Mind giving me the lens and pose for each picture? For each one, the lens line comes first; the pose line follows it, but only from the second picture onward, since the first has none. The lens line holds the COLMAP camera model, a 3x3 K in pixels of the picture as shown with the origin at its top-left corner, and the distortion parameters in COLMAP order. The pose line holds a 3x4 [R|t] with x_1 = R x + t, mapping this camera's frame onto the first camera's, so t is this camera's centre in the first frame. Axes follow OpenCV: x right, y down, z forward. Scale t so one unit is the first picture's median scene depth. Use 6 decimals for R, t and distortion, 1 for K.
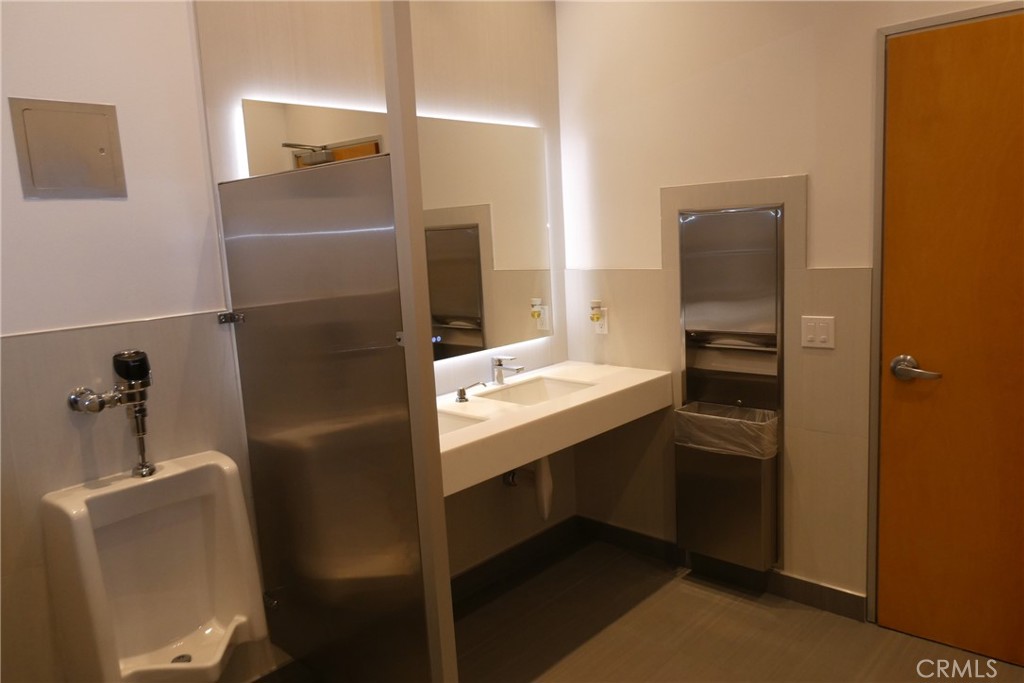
lens RADIAL K [[730.0, 0, 512.0], [0, 730.0, 341.5], [0, 0, 1]] dist [-0.007502, -0.000605]
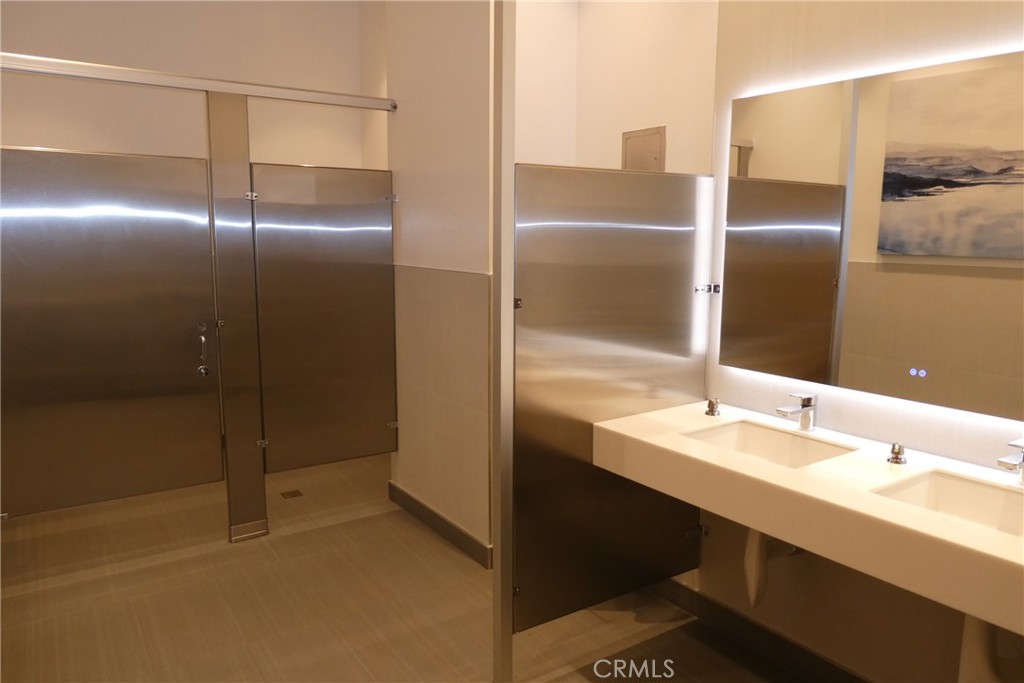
lens RADIAL K [[730.0, 0, 512.0], [0, 730.0, 341.5], [0, 0, 1]] dist [-0.007502, -0.000605]
pose [[-0.240143, 0.193097, -0.951339, 0.756462], [-0.136172, 0.963625, 0.229964, -0.161299], [0.961139, 0.184770, -0.205114, 0.853758]]
